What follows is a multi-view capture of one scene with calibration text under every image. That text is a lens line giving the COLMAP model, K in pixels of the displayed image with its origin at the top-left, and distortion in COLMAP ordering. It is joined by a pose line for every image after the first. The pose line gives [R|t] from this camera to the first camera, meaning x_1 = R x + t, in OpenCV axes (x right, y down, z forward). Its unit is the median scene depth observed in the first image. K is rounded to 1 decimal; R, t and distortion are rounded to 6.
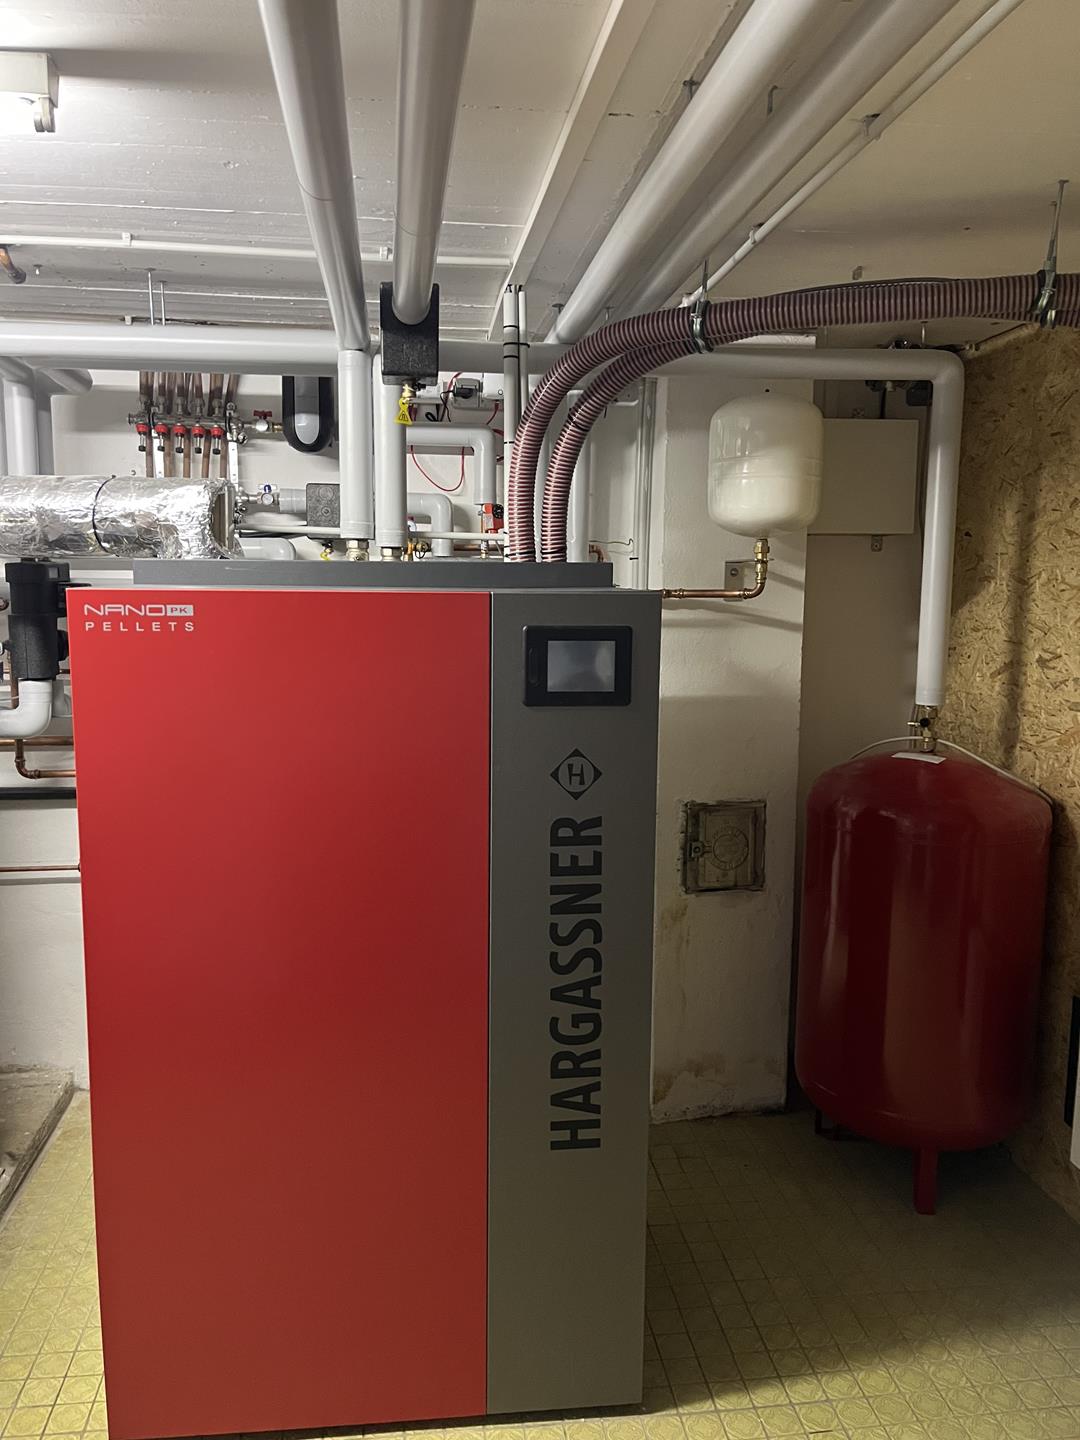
lens RADIAL K [[1074.0, 0, 535.1], [0, 1074.0, 720.2], [0, 0, 1]] dist [0.039107, -0.040448]
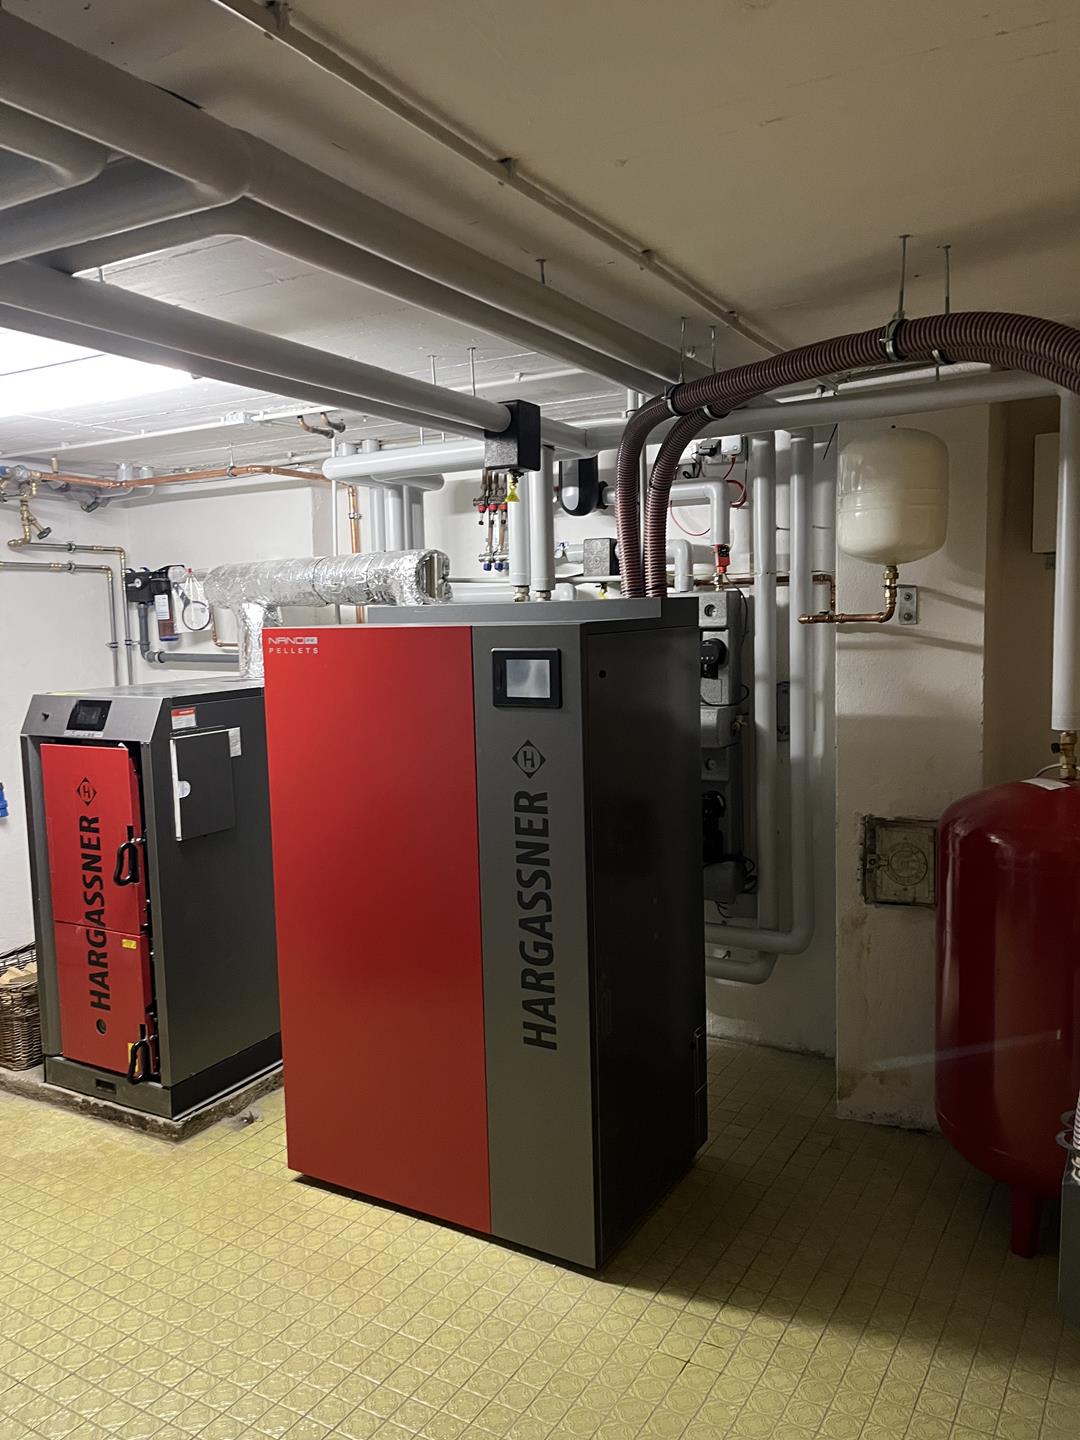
lens RADIAL K [[1074.0, 0, 537.1], [0, 1074.0, 716.5], [0, 0, 1]] dist [0.039107, -0.040448]
pose [[0.794517, 0.032344, -0.606380, 0.772202], [-0.049523, 0.998705, -0.011619, 0.011119], [0.605219, 0.039262, 0.795090, -0.056181]]
